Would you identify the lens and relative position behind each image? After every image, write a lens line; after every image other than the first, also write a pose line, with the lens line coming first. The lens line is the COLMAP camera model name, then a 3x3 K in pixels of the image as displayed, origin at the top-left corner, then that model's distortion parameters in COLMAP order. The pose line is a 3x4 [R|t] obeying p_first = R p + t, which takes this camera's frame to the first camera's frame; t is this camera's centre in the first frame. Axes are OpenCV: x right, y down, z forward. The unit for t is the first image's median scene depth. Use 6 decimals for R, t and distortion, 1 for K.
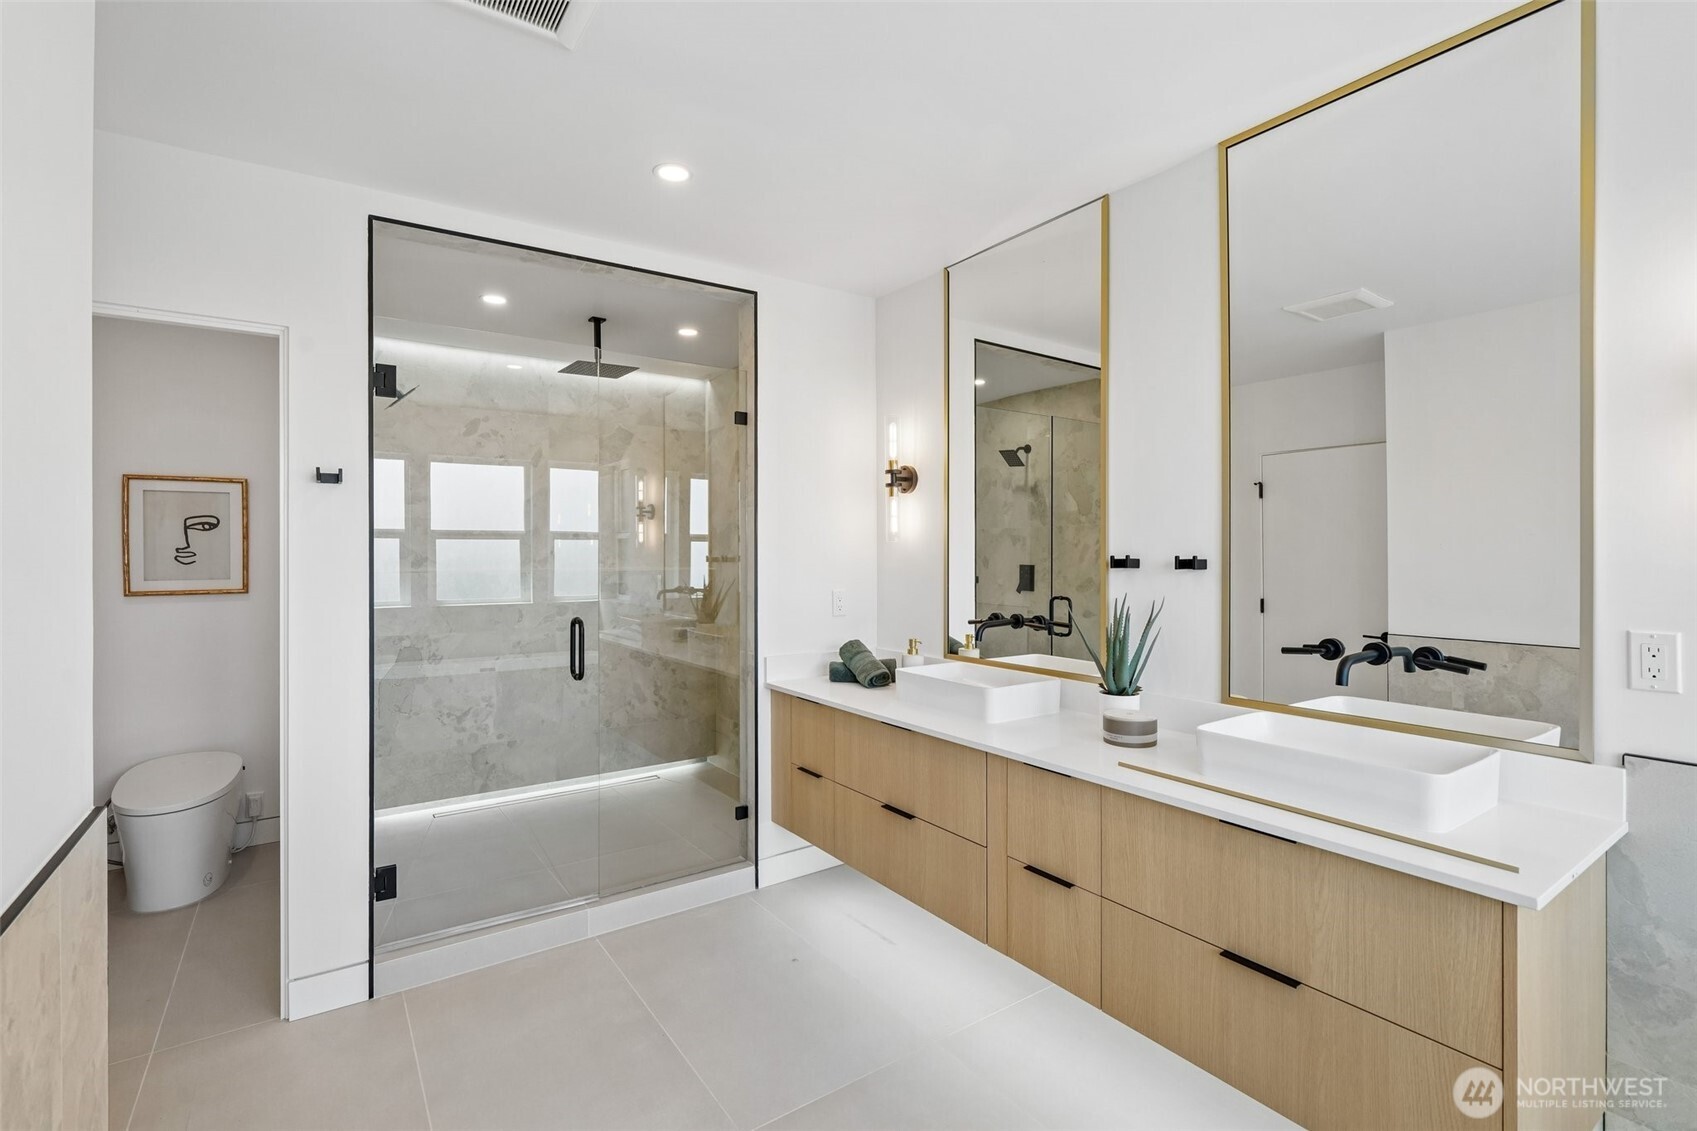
lens RADIAL K [[767.3, 0, 842.7], [0, 767.3, 561.6], [0, 0, 1]] dist [-0.004336, 0.000426]
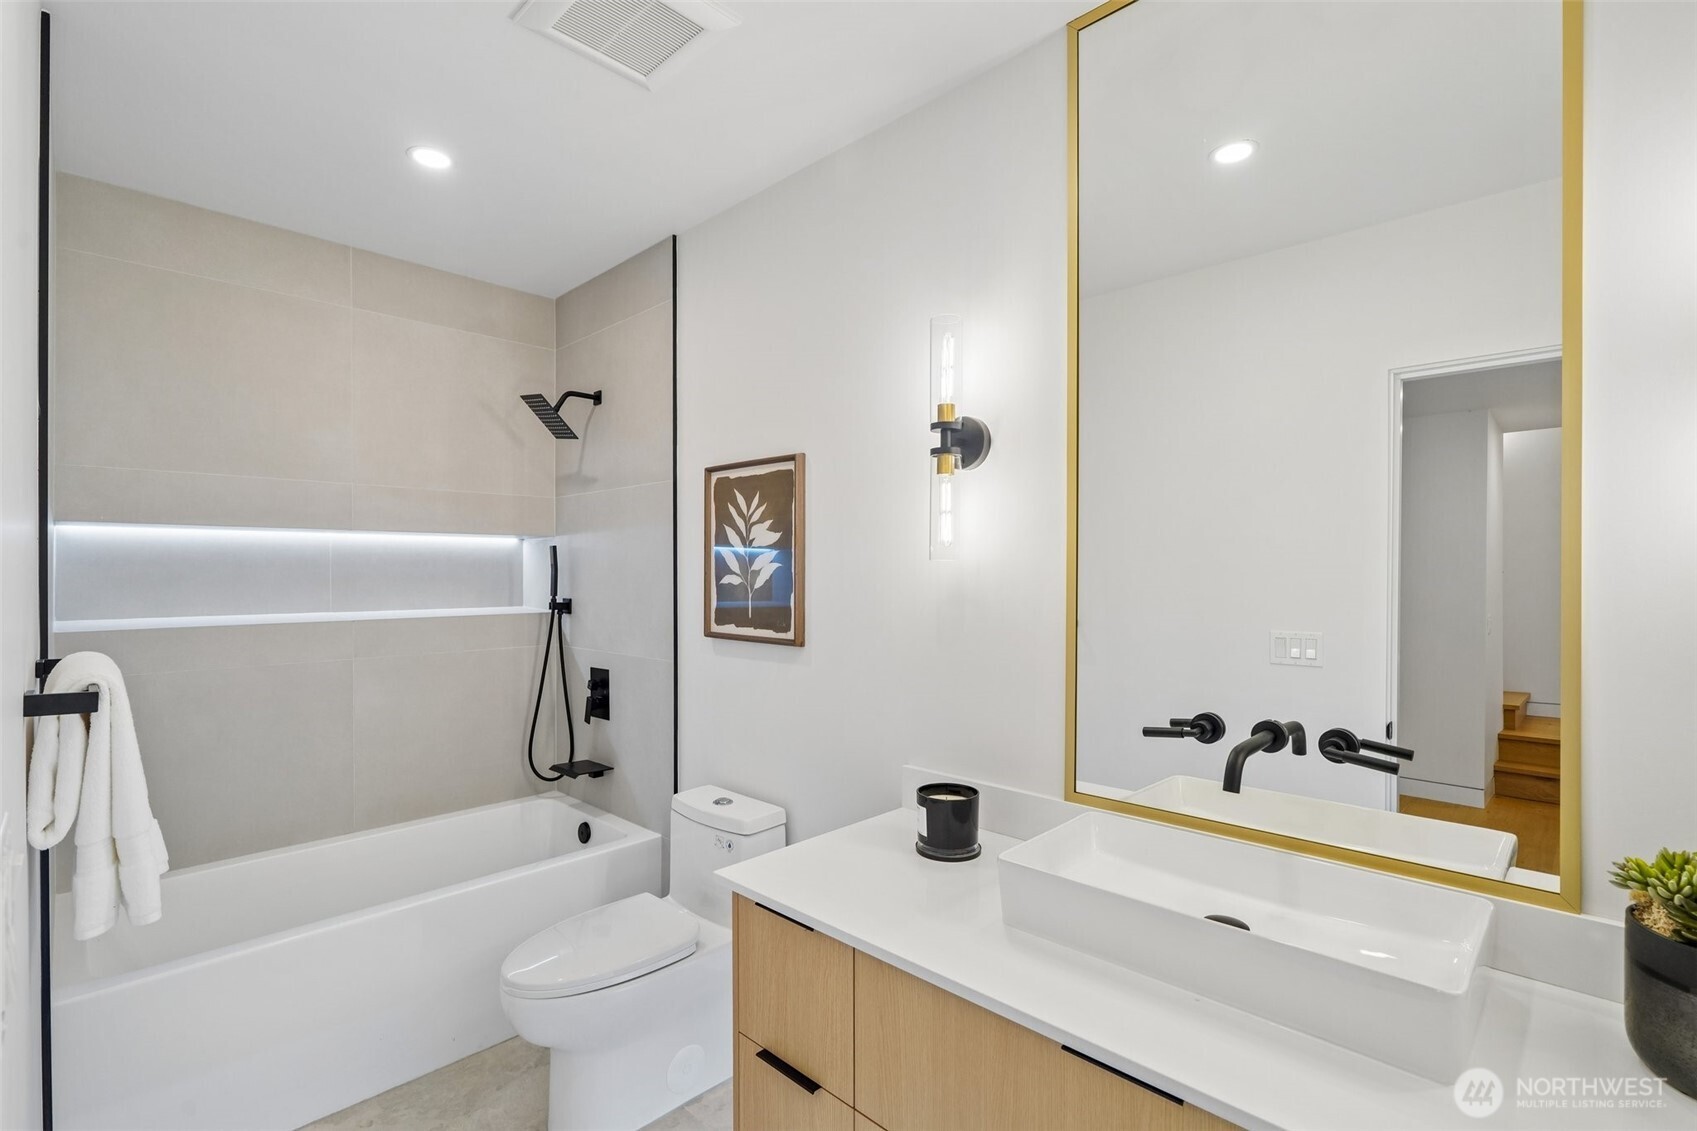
lens RADIAL K [[767.3, 0, 856.6], [0, 767.3, 560.2], [0, 0, 1]] dist [-0.004336, 0.000426]
pose [[0.979984, 0.000891, 0.199072, -0.122603], [0.003105, 0.999800, -0.019756, -0.019666], [-0.199050, 0.019979, 0.979786, 0.632277]]
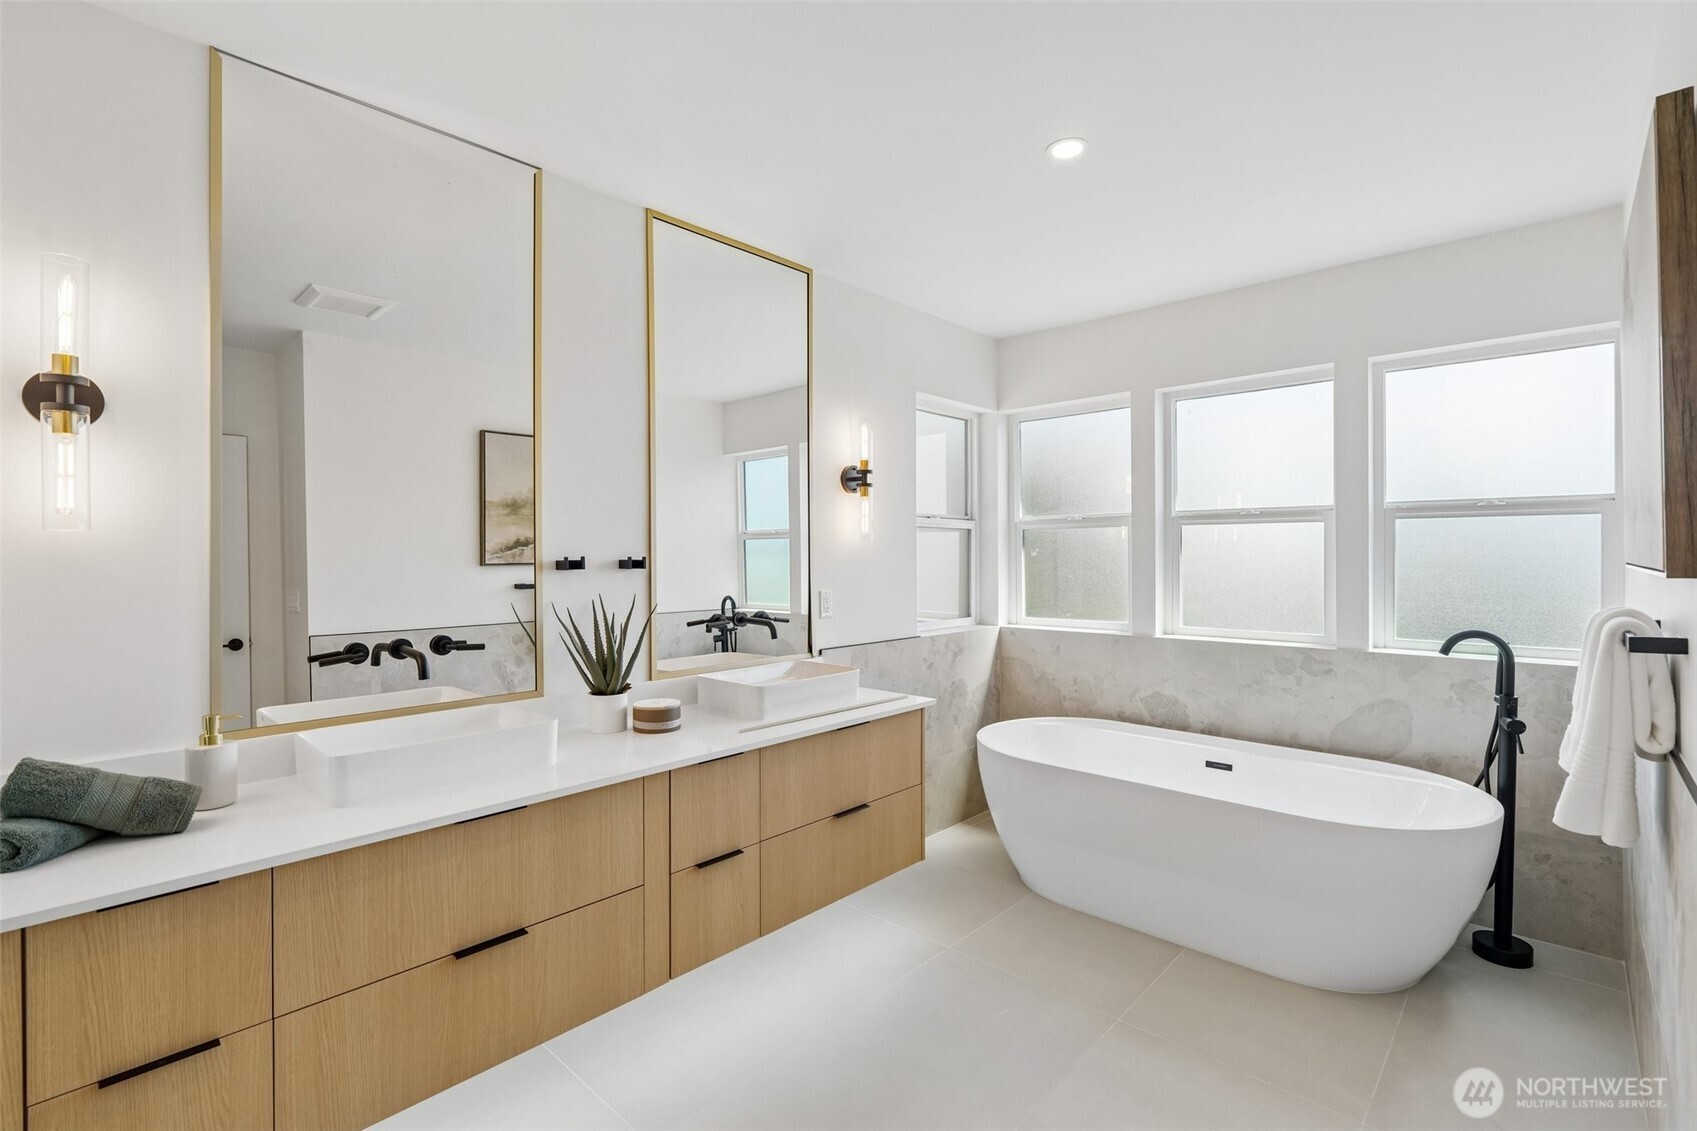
lens RADIAL K [[767.3, 0, 844.1], [0, 767.3, 556.7], [0, 0, 1]] dist [-0.004336, 0.000426]
pose [[-0.209854, -0.004168, 0.977724, -0.620266], [0.009283, 0.999937, 0.006256, -0.010223], [-0.977689, 0.010389, -0.209803, 0.808991]]
